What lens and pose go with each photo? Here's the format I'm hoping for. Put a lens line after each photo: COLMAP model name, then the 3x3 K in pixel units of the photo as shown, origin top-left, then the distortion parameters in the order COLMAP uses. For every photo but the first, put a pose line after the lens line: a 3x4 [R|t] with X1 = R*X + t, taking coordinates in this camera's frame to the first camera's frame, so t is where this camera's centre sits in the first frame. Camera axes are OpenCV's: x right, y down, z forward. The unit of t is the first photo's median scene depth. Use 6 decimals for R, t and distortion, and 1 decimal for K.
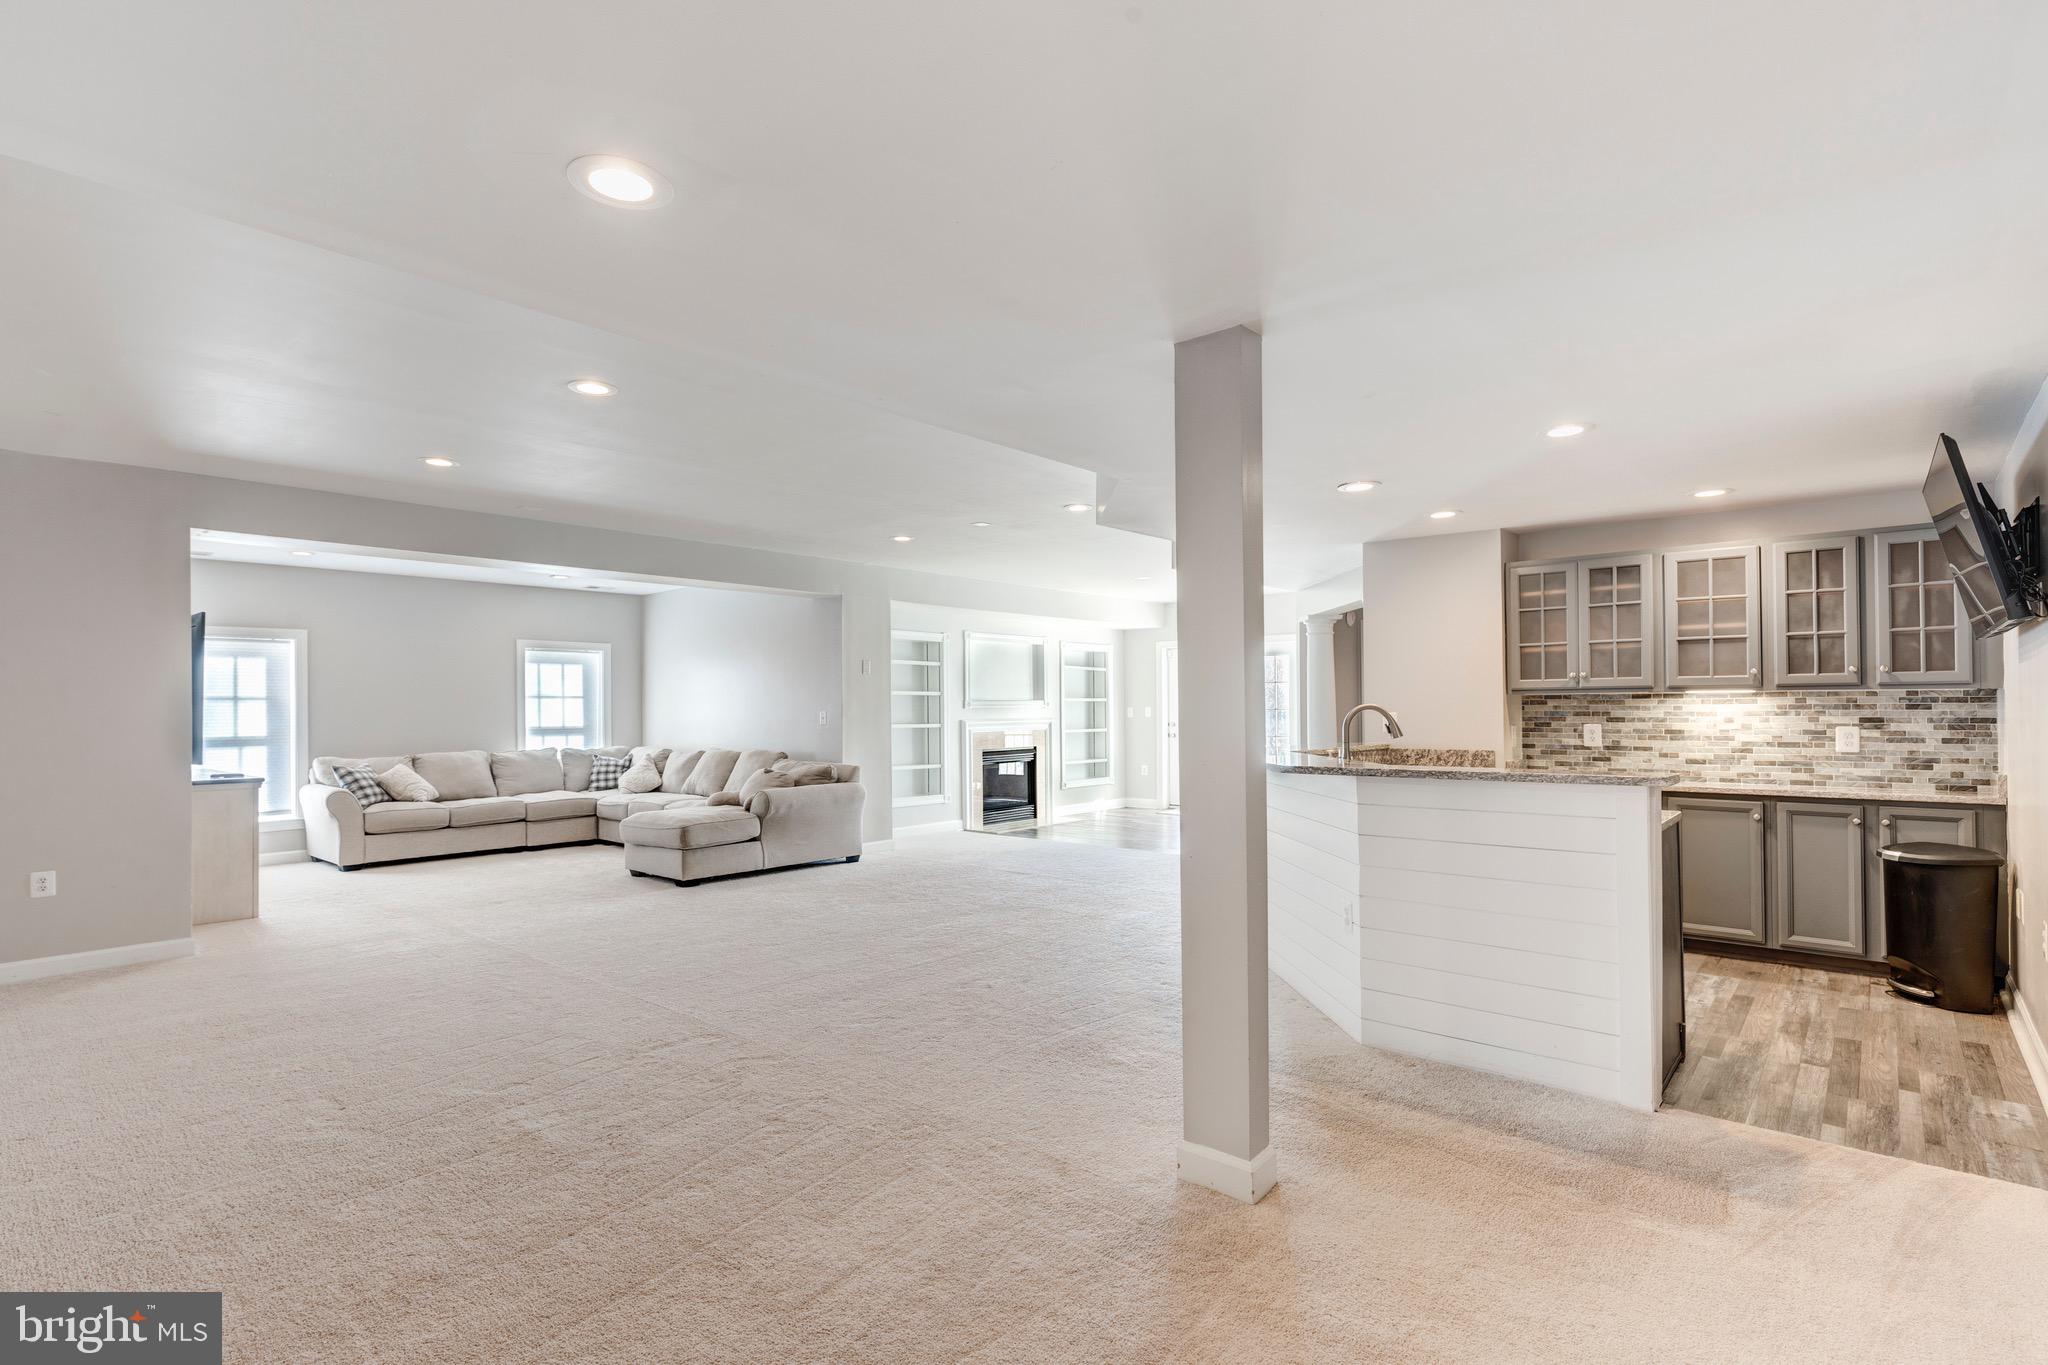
lens RADIAL K [[1001.9, 0, 1021.6], [0, 1001.9, 688.3], [0, 0, 1]] dist [0.003544, 0.000353]
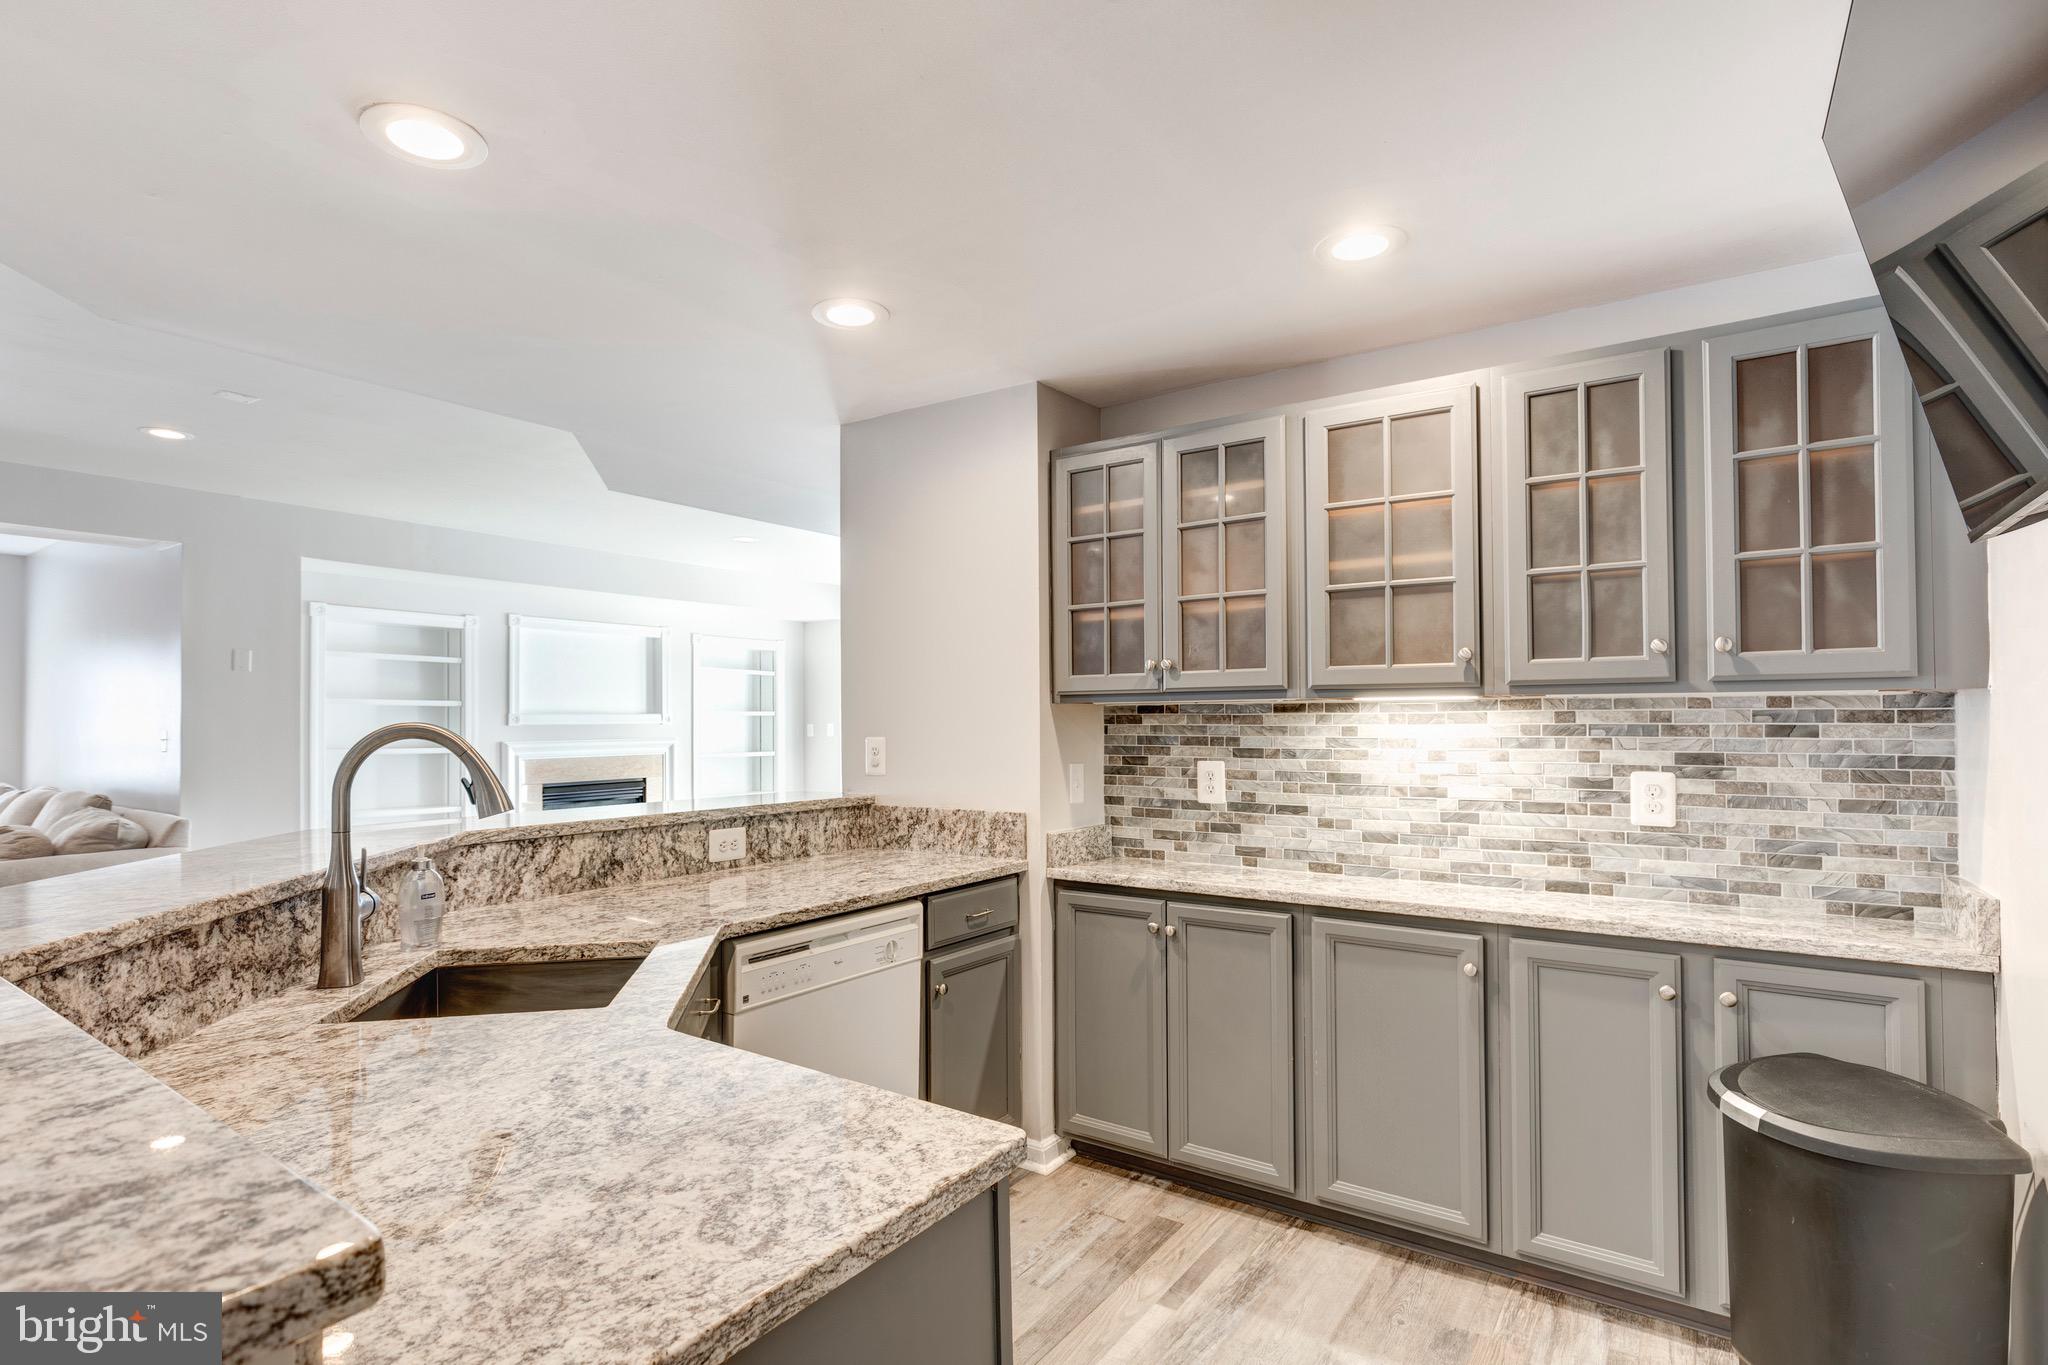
lens RADIAL K [[1001.9, 0, 1025.3], [0, 1001.9, 695.0], [0, 0, 1]] dist [0.003544, 0.000353]
pose [[0.994727, 0.005246, 0.102429, 0.455849], [-0.004432, 0.999957, -0.008169, 0.006385], [-0.102467, 0.007672, 0.994707, 0.531752]]
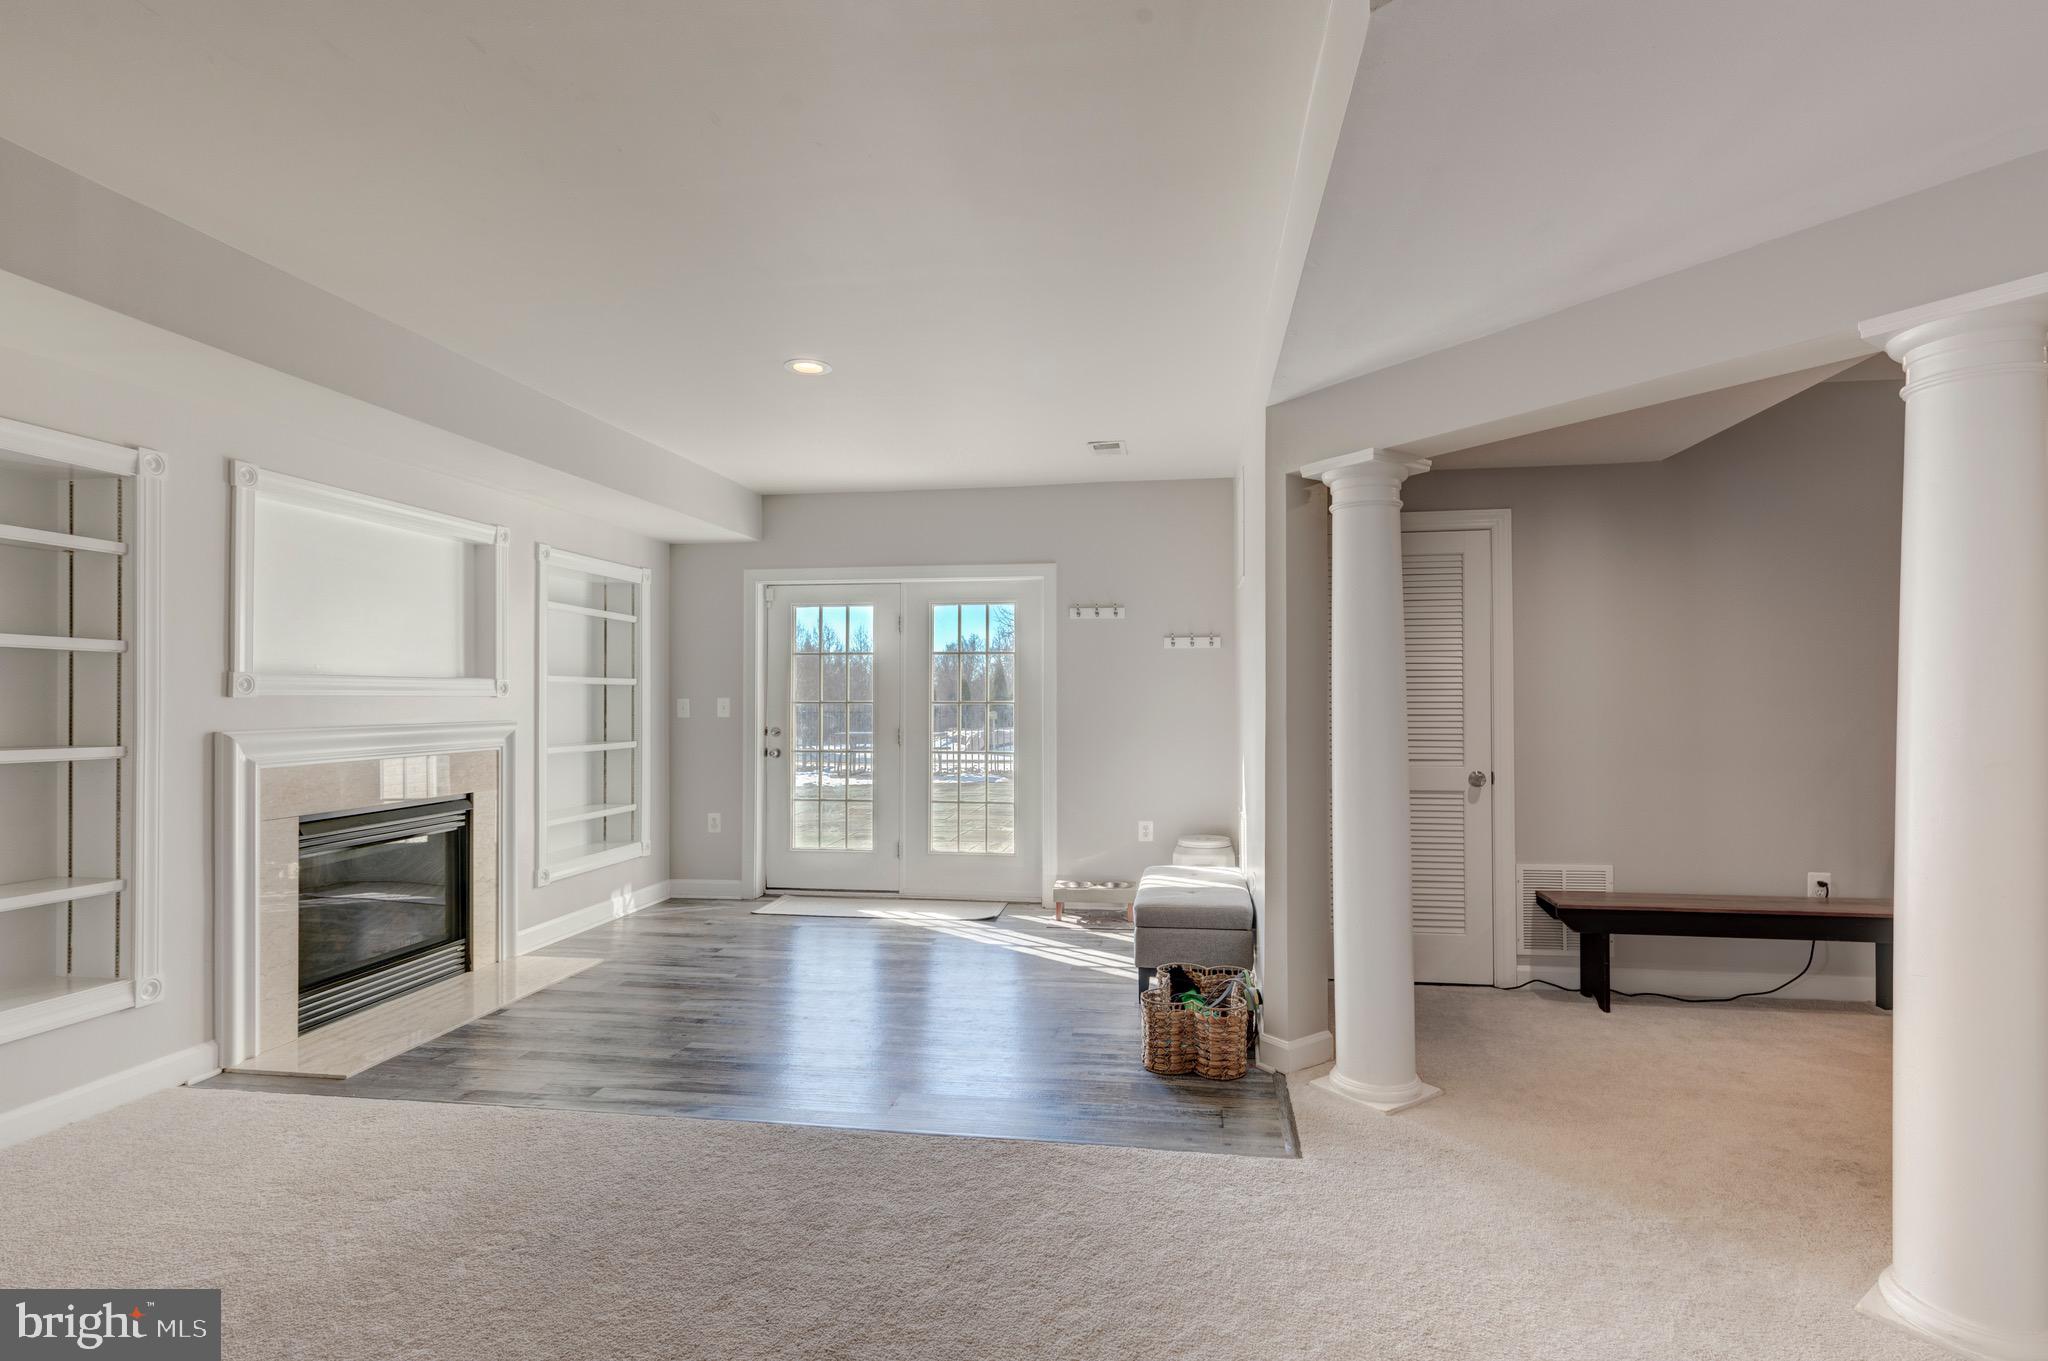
lens RADIAL K [[1001.9, 0, 1024.3], [0, 1001.9, 681.2], [0, 0, 1]] dist [0.003544, 0.000353]
pose [[0.855101, 0.009330, 0.518377, -0.010510], [-0.006406, 0.999952, -0.007431, 0.031955], [-0.518421, 0.003033, 0.855120, 1.157931]]
